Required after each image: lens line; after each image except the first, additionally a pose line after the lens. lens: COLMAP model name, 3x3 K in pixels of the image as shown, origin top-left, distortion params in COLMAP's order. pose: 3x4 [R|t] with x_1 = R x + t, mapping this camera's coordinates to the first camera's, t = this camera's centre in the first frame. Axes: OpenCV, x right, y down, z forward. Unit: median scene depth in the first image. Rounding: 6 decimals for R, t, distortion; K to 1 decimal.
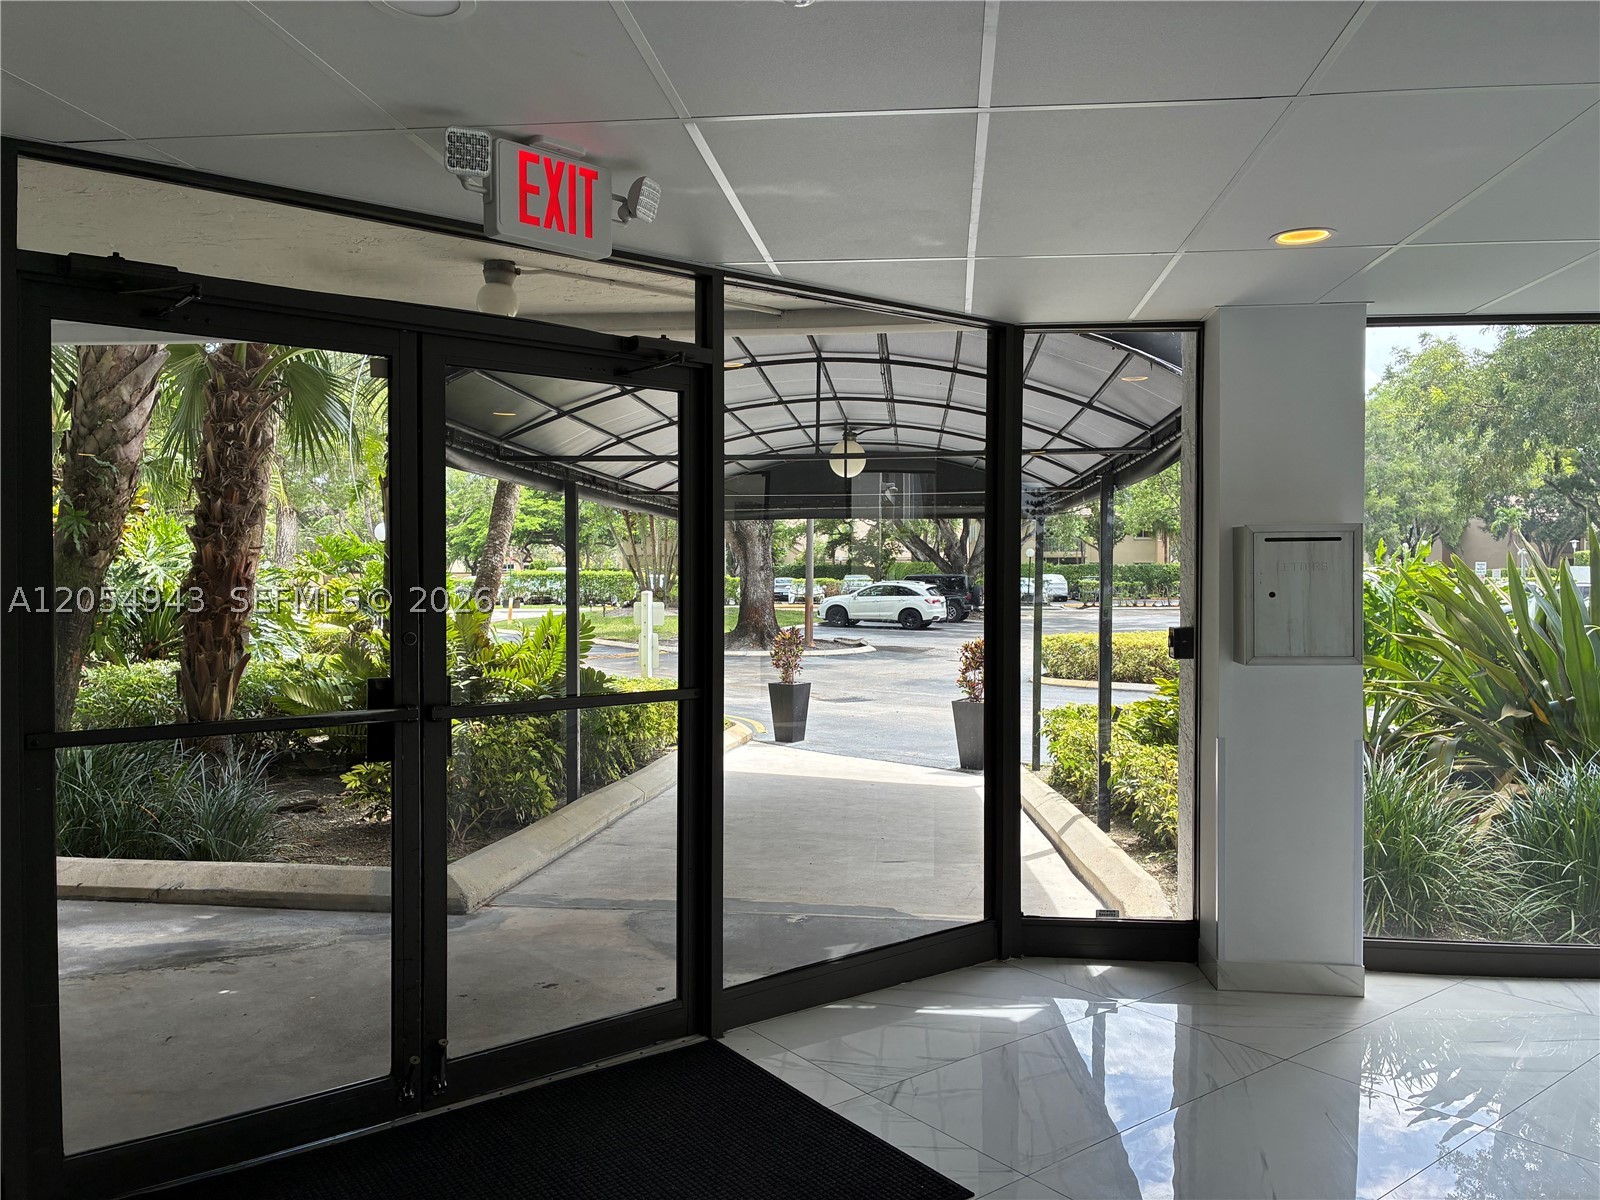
lens RADIAL K [[1242.3, 0, 800.0], [0, 1242.3, 600.0], [0, 0, 1]] dist [-0.011207, -0.009349]
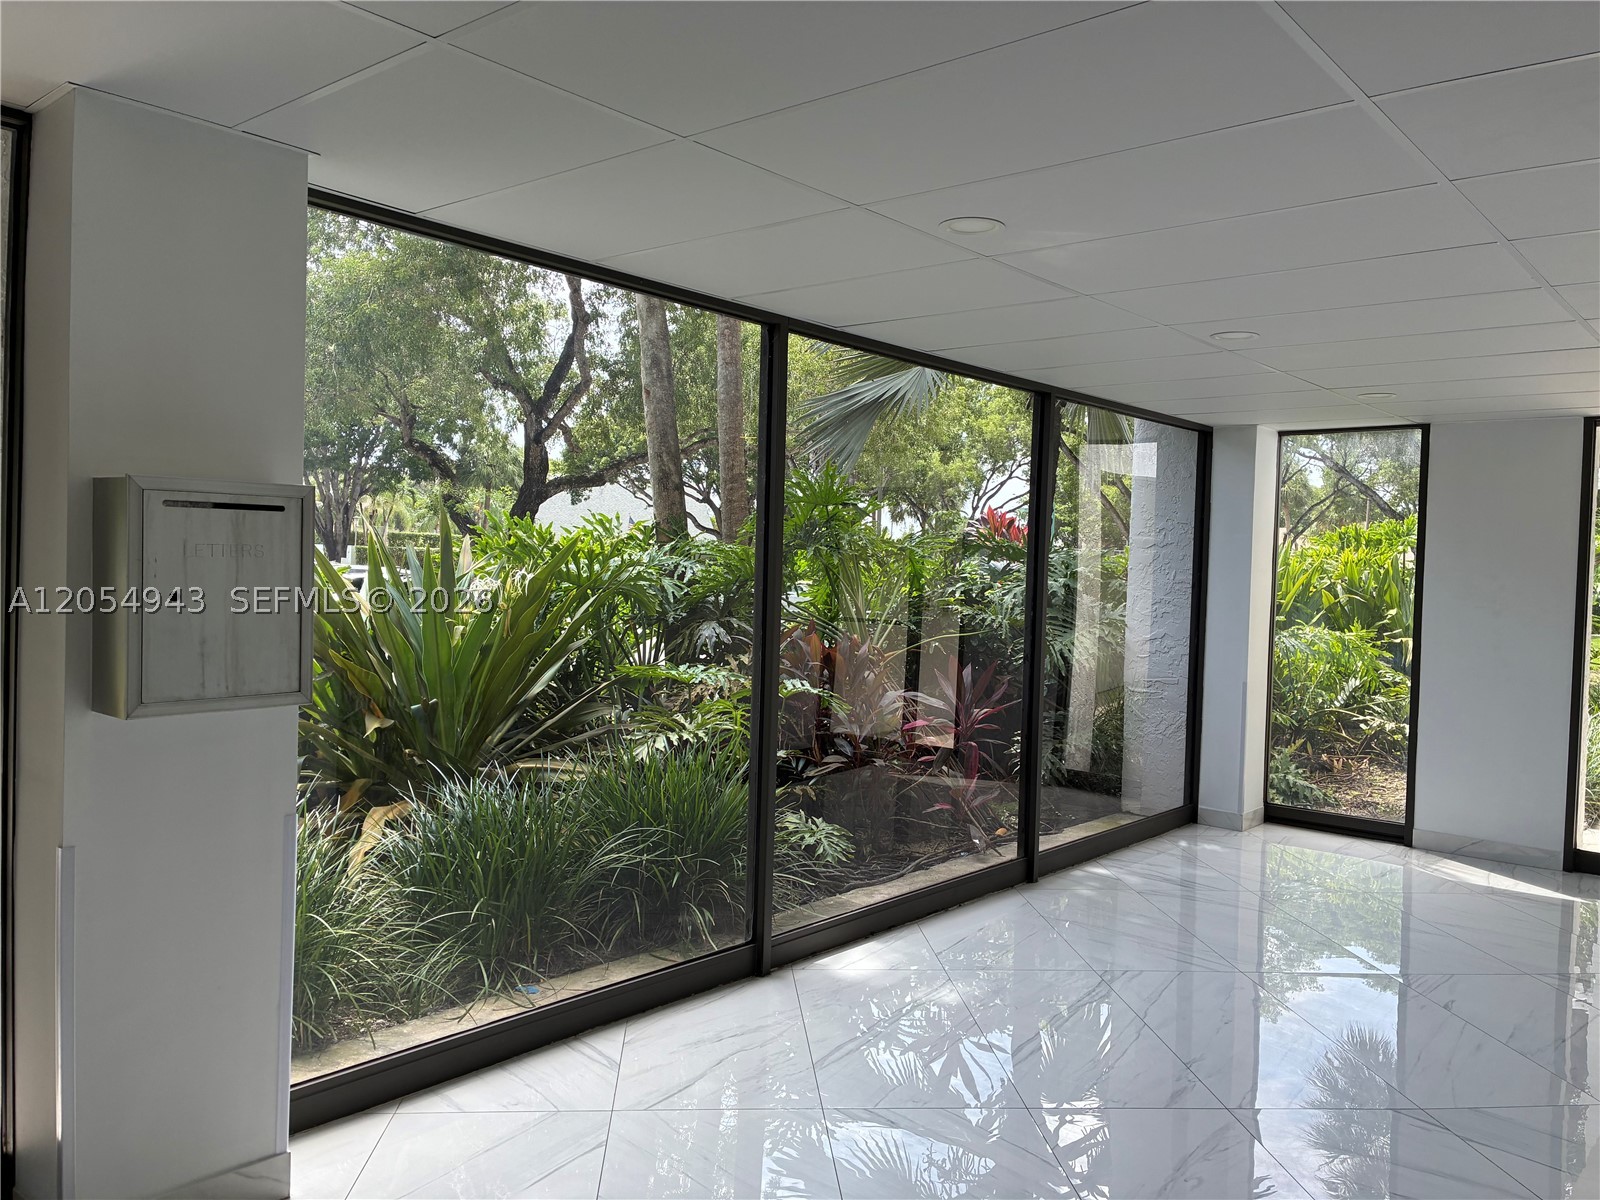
lens RADIAL K [[1242.3, 0, 800.0], [0, 1242.3, 600.0], [0, 0, 1]] dist [-0.011207, -0.009349]
pose [[0.560860, -0.003545, 0.827903, 0.058822], [-0.021303, 0.999598, 0.018712, -0.019915], [-0.827636, -0.028132, 0.560559, 0.420547]]
